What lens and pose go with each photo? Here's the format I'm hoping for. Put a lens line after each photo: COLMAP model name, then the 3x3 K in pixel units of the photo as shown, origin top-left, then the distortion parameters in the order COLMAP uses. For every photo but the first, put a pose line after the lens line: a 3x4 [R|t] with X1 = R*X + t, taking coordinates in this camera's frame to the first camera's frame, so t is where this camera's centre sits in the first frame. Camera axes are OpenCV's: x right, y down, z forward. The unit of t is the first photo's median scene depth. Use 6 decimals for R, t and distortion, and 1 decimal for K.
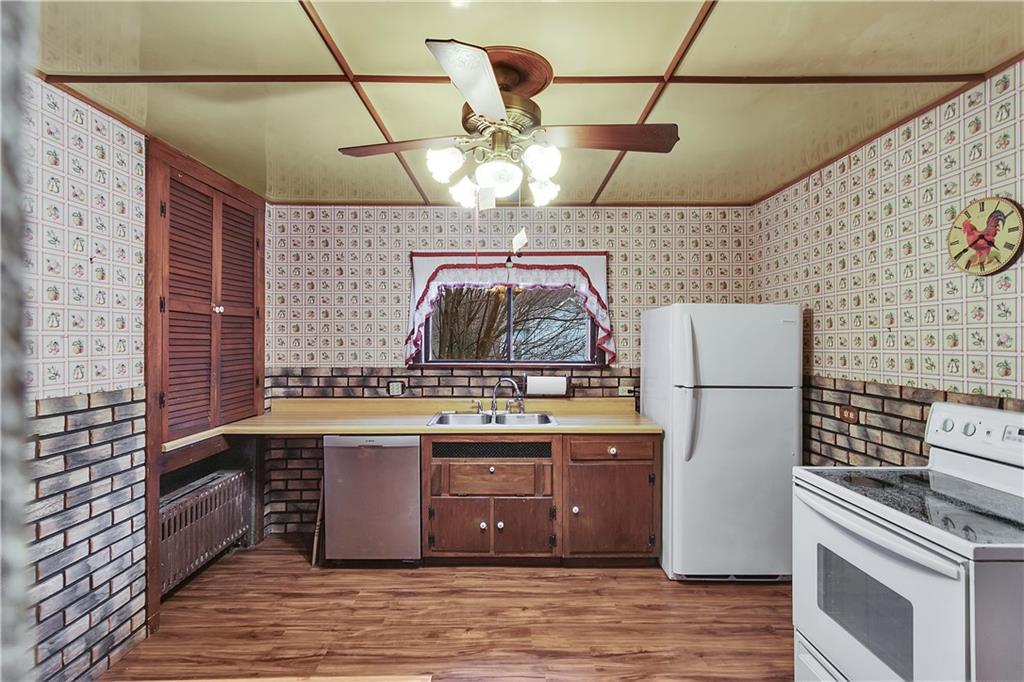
lens RADIAL K [[485.4, 0, 515.0], [0, 485.4, 339.1], [0, 0, 1]] dist [-0.000689, 0.002107]
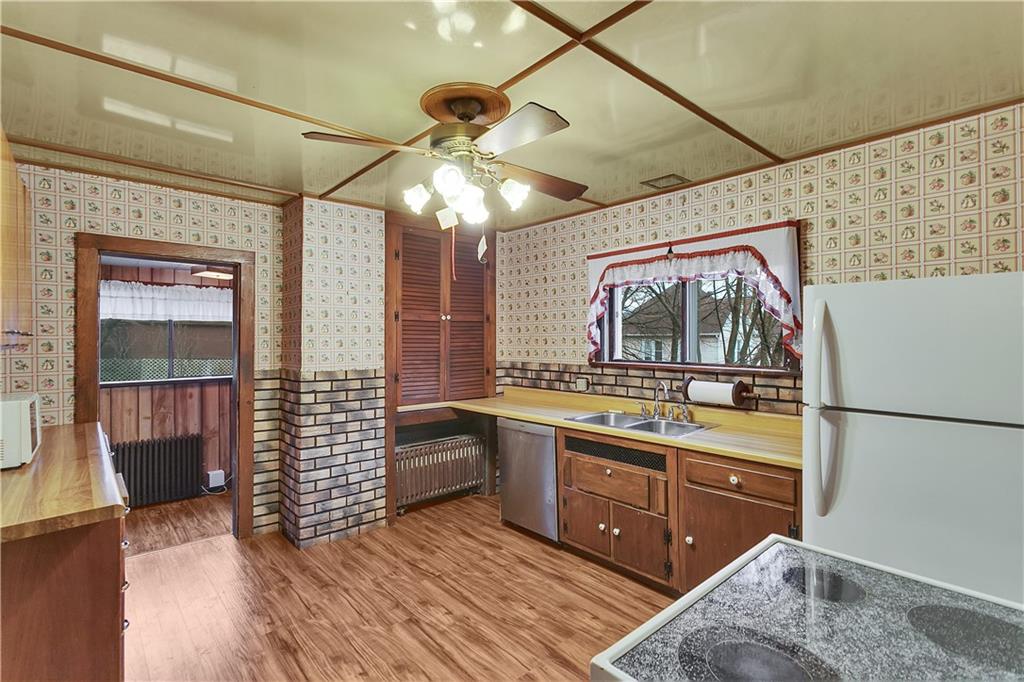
lens RADIAL K [[485.4, 0, 506.8], [0, 485.4, 340.7], [0, 0, 1]] dist [-0.000689, 0.002107]
pose [[0.652584, 0.000327, -0.757716, 0.692344], [0.002197, 0.999995, 0.002324, 0.003036], [0.757713, -0.003181, 0.652580, 0.261966]]
